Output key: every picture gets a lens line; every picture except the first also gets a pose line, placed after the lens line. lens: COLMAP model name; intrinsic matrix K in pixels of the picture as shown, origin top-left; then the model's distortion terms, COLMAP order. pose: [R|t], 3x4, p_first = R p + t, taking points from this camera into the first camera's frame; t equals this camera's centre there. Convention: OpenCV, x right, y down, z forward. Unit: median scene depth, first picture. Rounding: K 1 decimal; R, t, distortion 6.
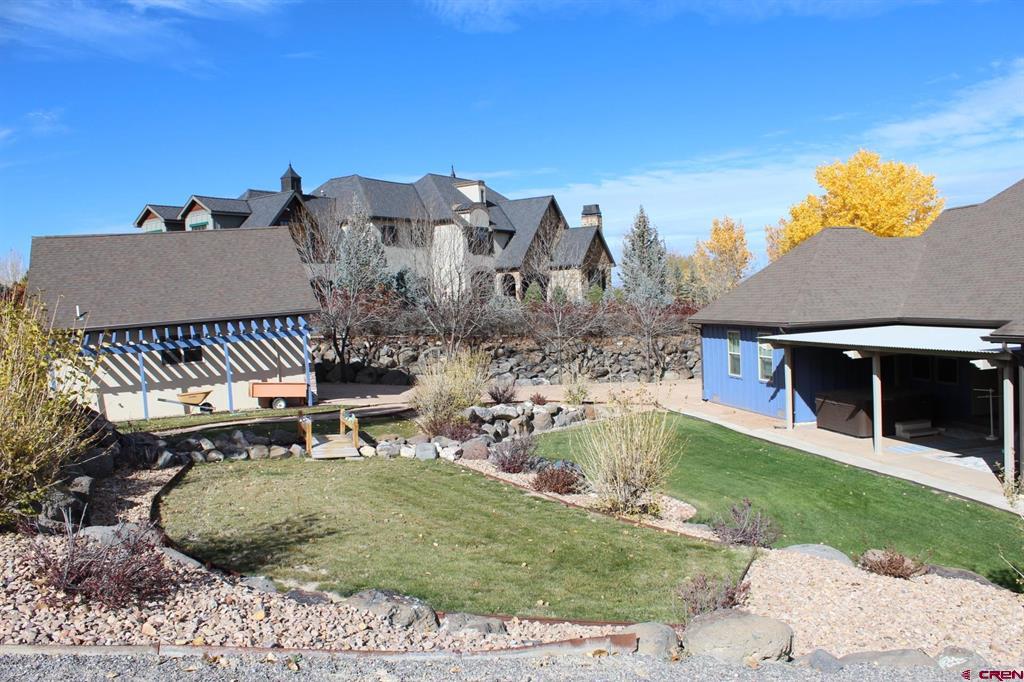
lens RADIAL K [[848.9, 0, 508.4], [0, 848.9, 356.3], [0, 0, 1]] dist [-0.167965, 0.141301]
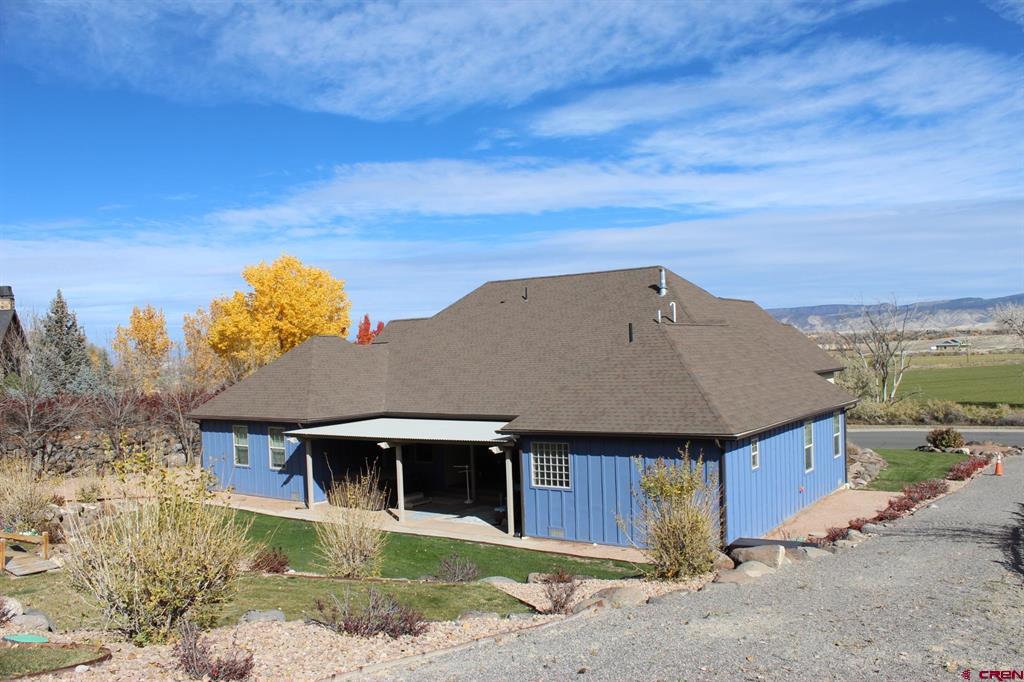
lens RADIAL K [[848.9, 0, 508.4], [0, 848.9, 356.3], [0, 0, 1]] dist [-0.167965, 0.141301]
pose [[0.727360, 0.020811, 0.685941, -0.253848], [0.043329, 0.996153, -0.076168, -0.023707], [-0.684887, 0.085123, 0.723660, -0.058782]]
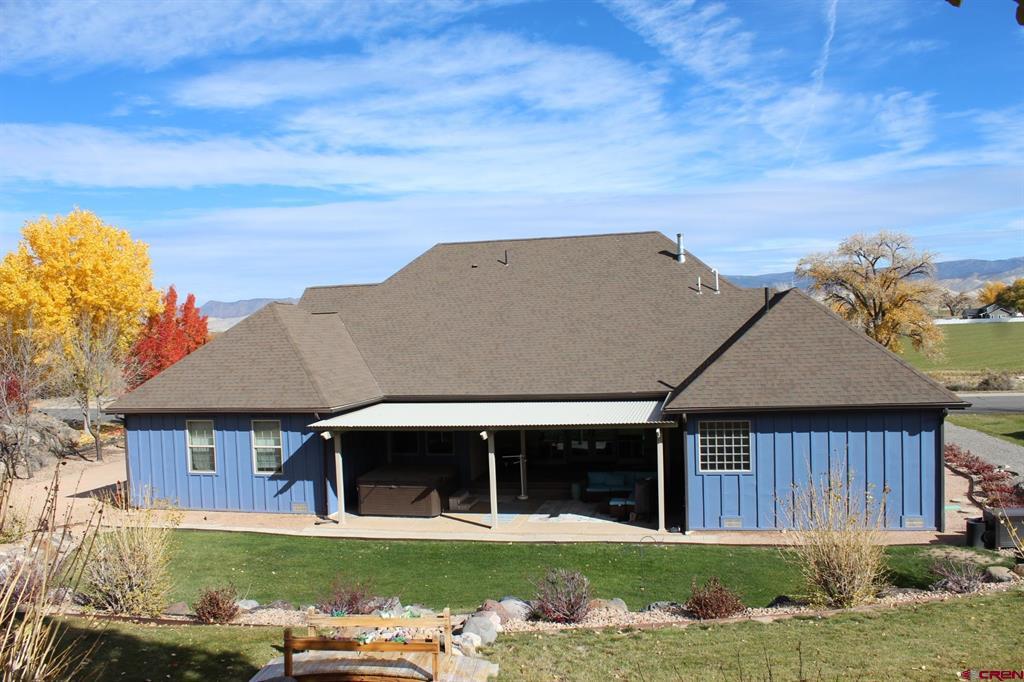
lens RADIAL K [[864.1, 0, 471.4], [0, 864.1, 371.8], [0, 0, 1]] dist [-0.154675, 0.156213]
pose [[0.438477, -0.016145, 0.898597, -0.410400], [0.073270, 0.997153, -0.017837, -0.046646], [-0.895751, 0.073662, 0.438412, 0.410526]]
